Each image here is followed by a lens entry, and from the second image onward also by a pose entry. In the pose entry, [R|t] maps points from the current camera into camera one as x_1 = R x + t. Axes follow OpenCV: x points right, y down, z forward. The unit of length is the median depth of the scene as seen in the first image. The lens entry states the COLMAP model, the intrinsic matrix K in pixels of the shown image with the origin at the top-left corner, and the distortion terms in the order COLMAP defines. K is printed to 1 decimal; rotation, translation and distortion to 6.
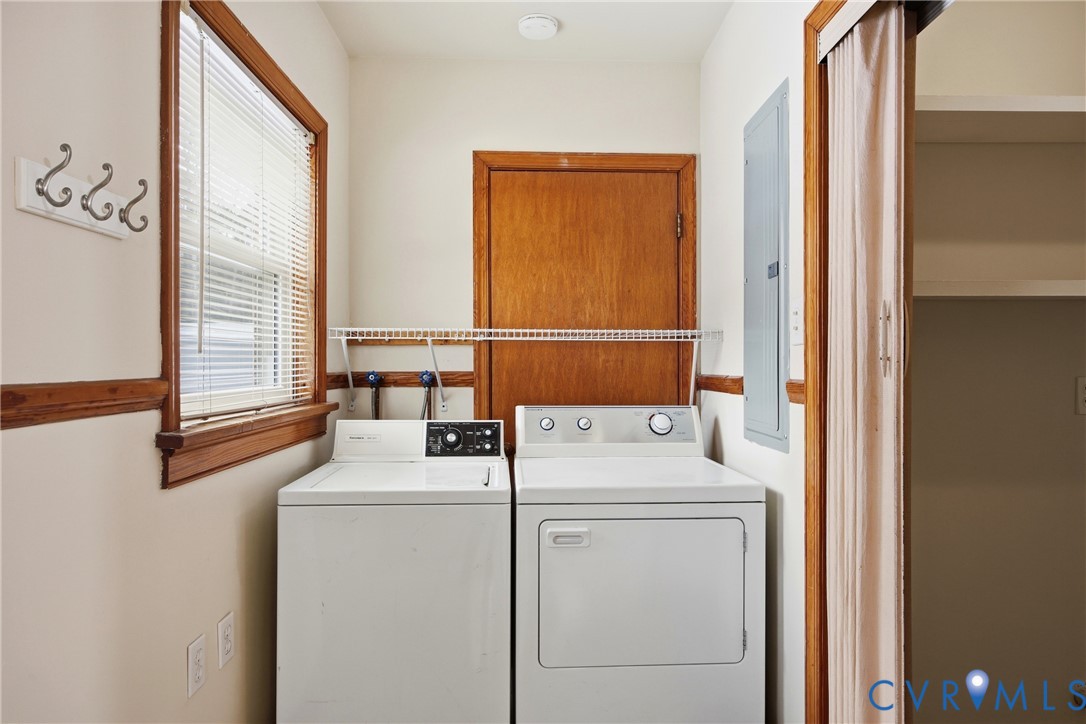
lens RADIAL K [[670.5, 0, 548.1], [0, 670.5, 364.4], [0, 0, 1]] dist [0.000439, -0.001345]
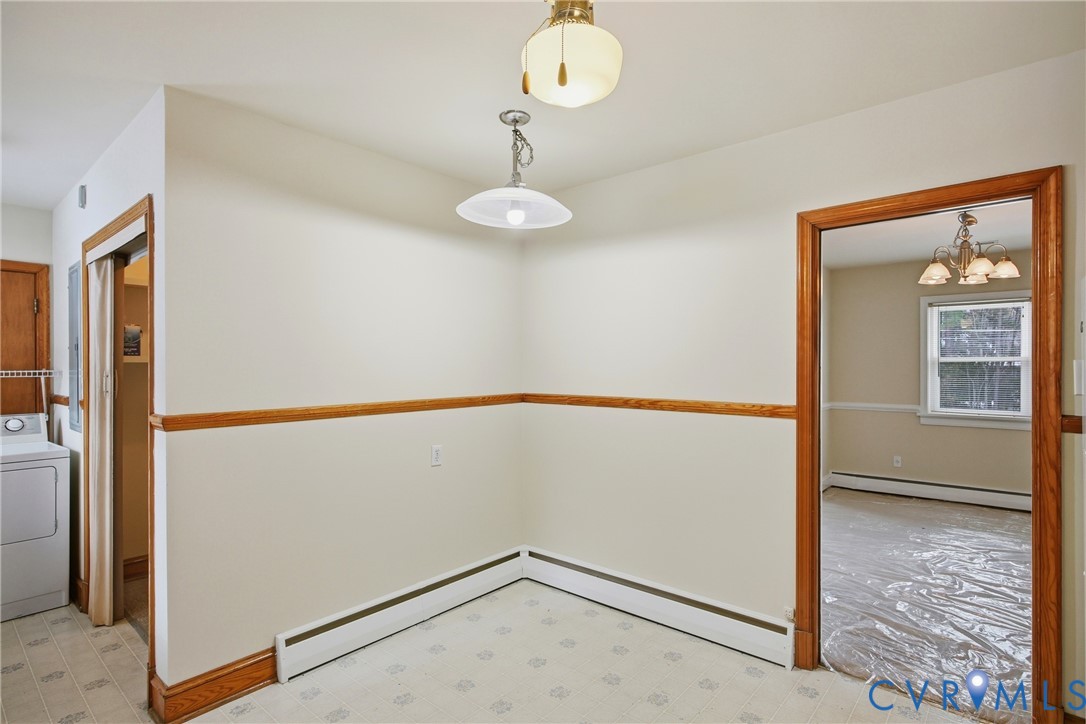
lens RADIAL K [[566.6, 0, 547.8], [0, 566.6, 363.4], [0, 0, 1]] dist [0.005436, 0.001913]
pose [[0.682635, -0.001684, 0.730757, 0.028064], [0.006188, 0.999975, -0.003477, -0.051371], [-0.730733, 0.006896, 0.682628, -0.912820]]
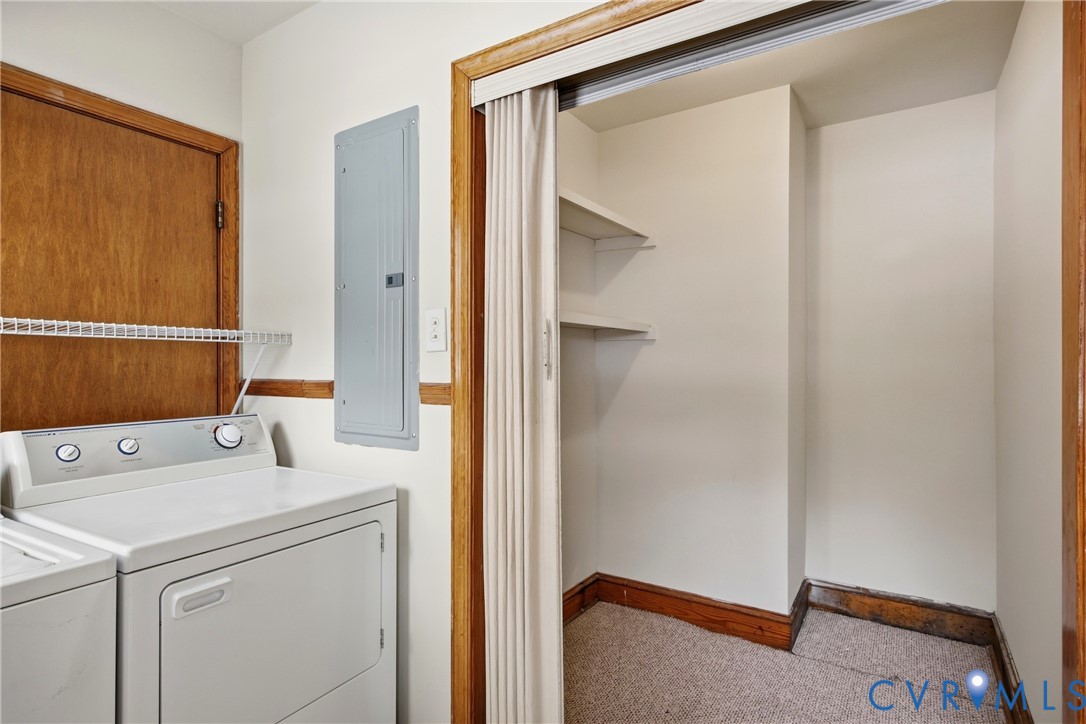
lens RADIAL K [[566.6, 0, 548.1], [0, 566.6, 360.9], [0, 0, 1]] dist [0.005436, 0.001913]
pose [[0.561809, 0.002814, 0.827262, -0.191245], [0.000669, 0.999992, -0.003856, -0.006352], [-0.827267, 0.002720, 0.561803, 0.205376]]
